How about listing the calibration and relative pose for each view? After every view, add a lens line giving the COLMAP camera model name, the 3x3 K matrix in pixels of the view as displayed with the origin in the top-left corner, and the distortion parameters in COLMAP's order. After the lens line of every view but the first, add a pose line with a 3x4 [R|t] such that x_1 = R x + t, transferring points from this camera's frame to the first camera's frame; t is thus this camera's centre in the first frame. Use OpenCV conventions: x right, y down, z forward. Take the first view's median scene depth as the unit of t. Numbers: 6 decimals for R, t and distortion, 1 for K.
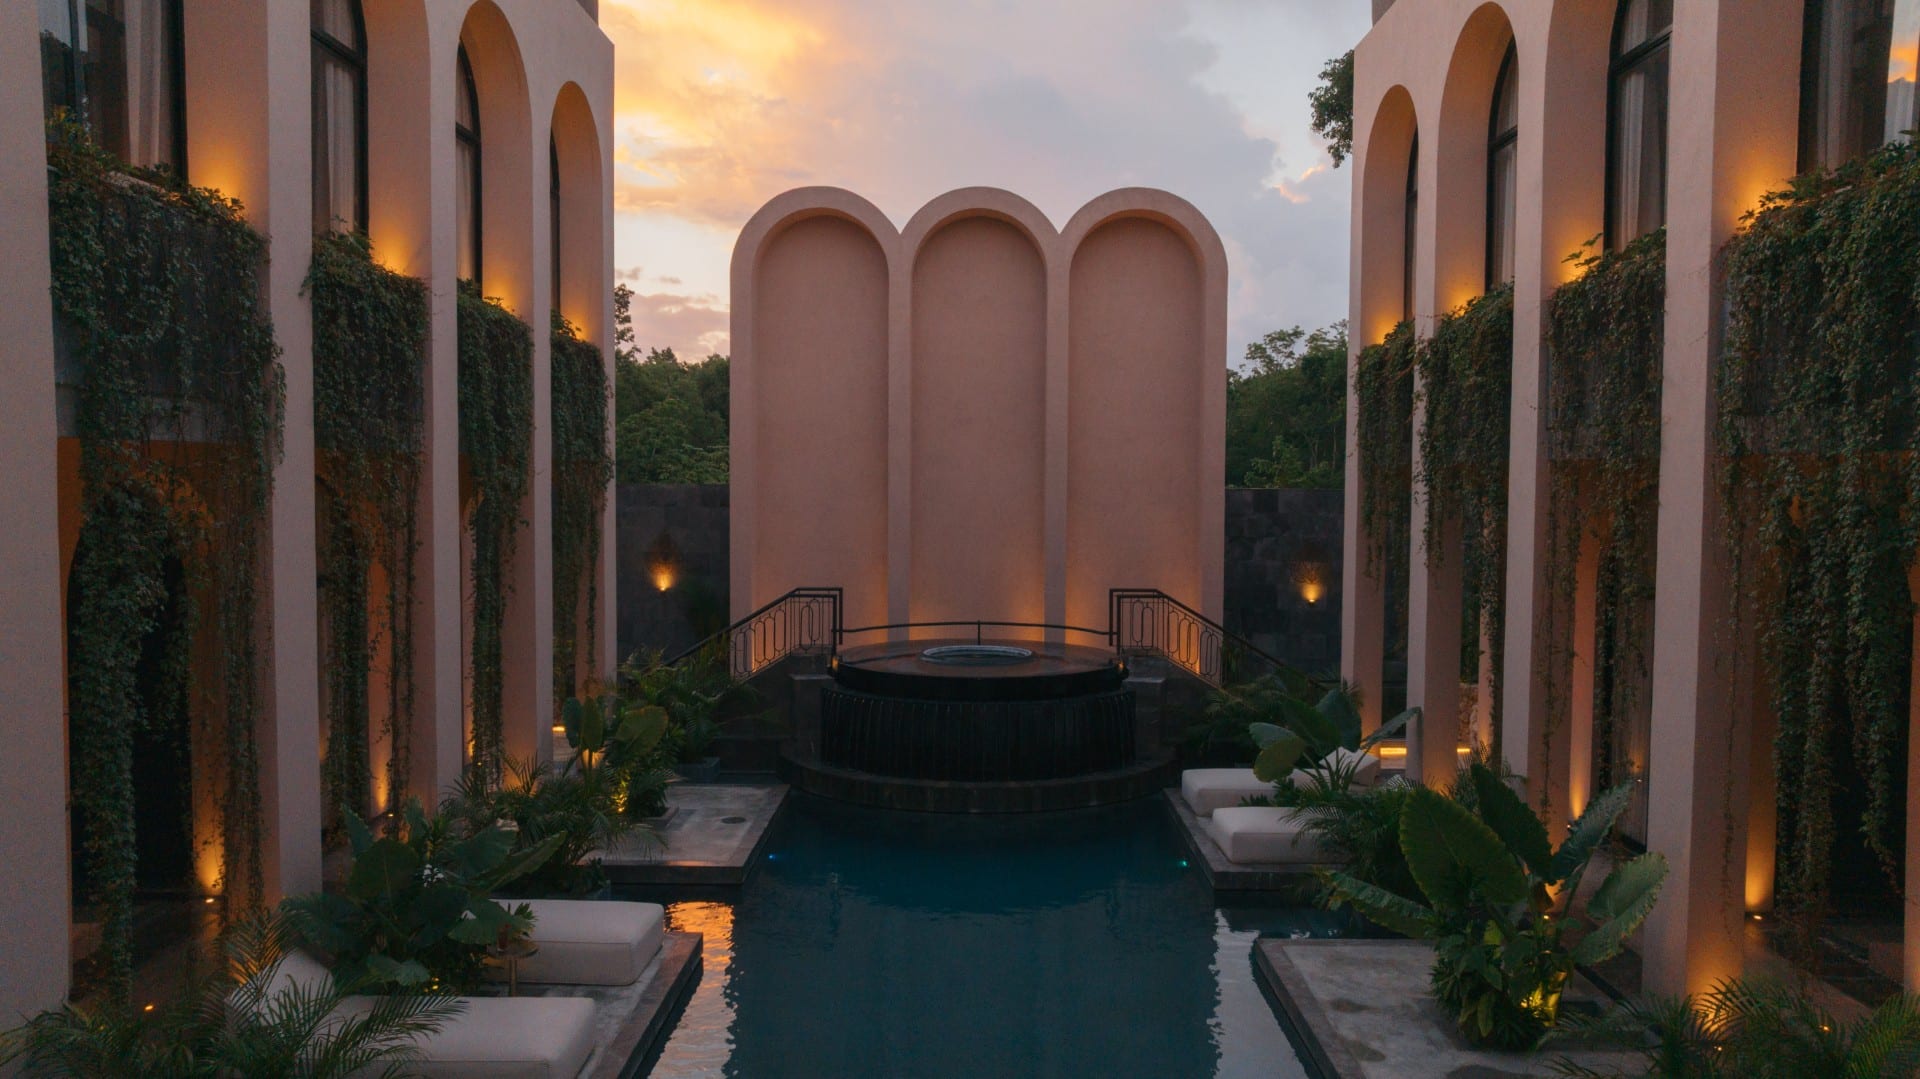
lens RADIAL K [[1364.0, 0, 958.3], [0, 1364.0, 543.2], [0, 0, 1]] dist [-0.009024, 0.021168]
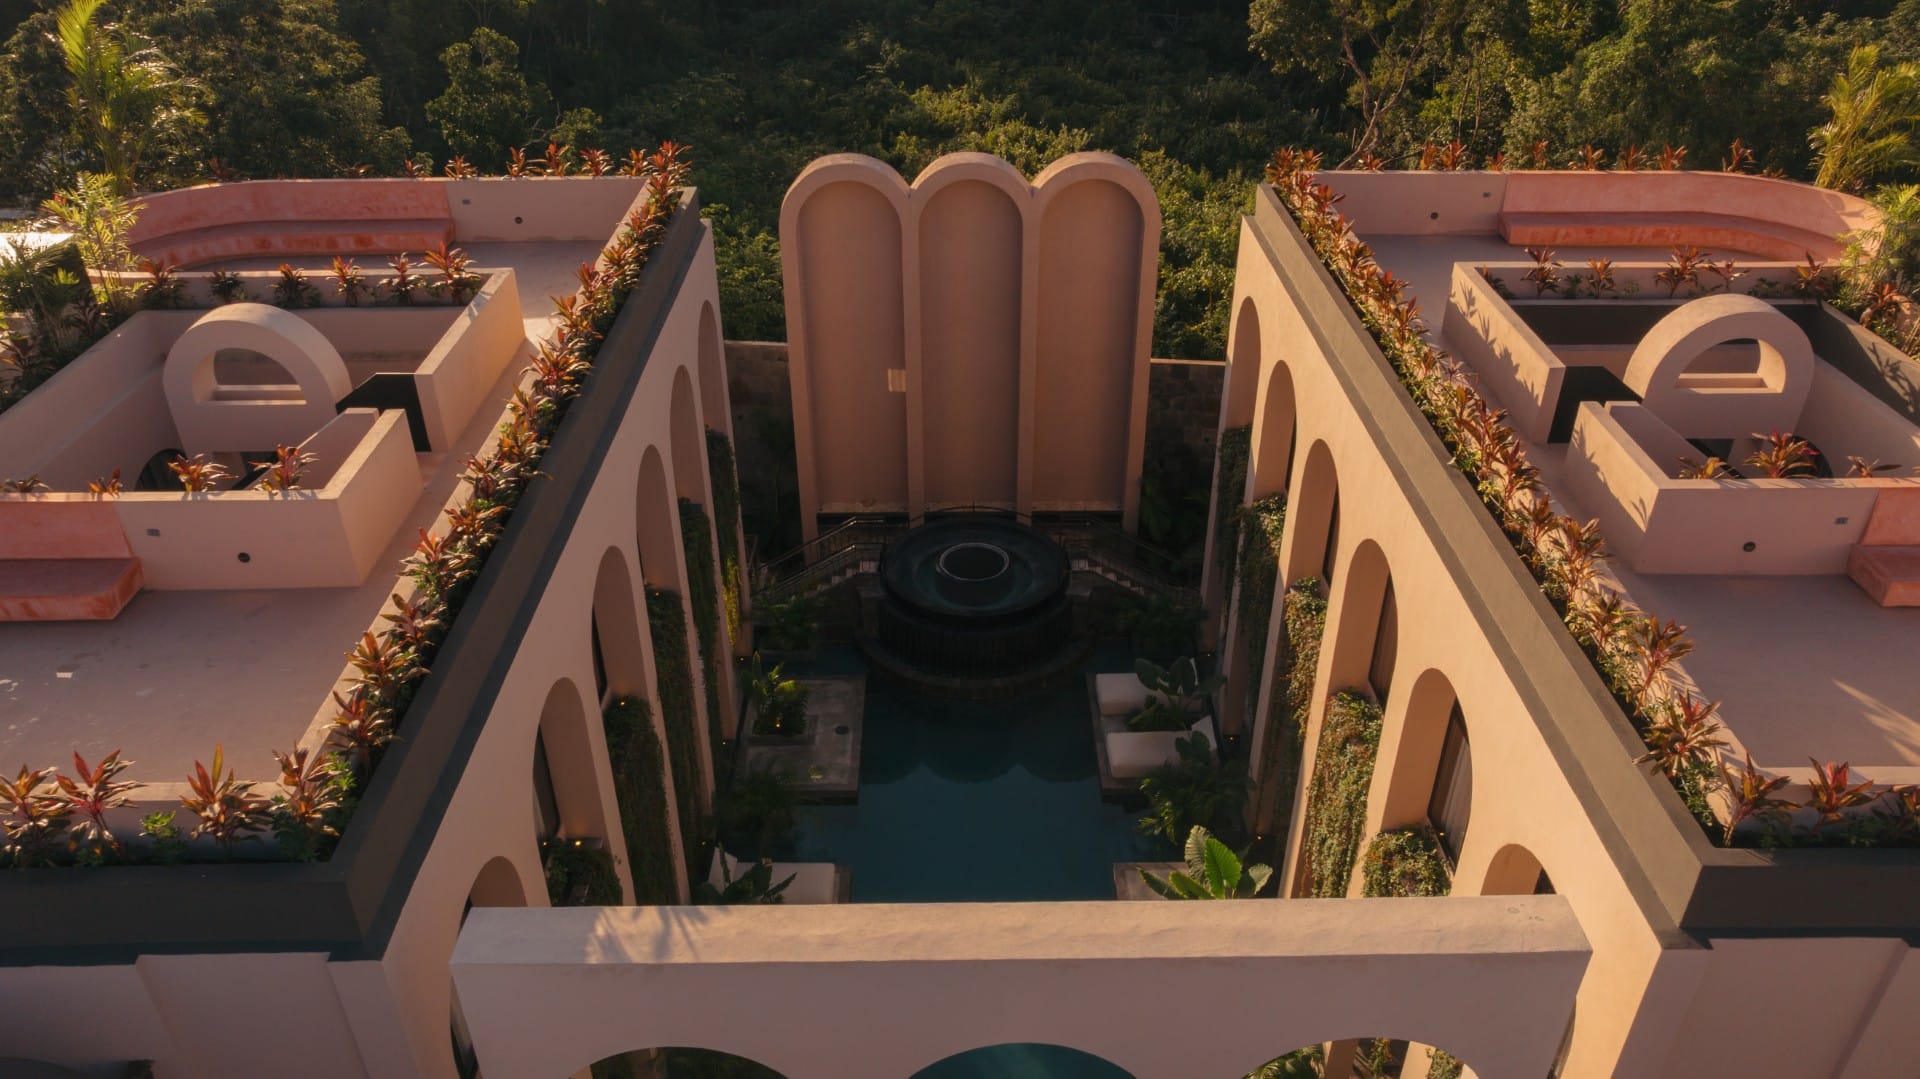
lens RADIAL K [[1364.0, 0, 961.5], [0, 1364.0, 538.2], [0, 0, 1]] dist [-0.009024, 0.021168]
pose [[0.999588, -0.023040, 0.017131, -0.022292], [0.011876, 0.875037, 0.483910, -0.569850], [-0.026139, -0.483507, 0.874950, -0.284262]]
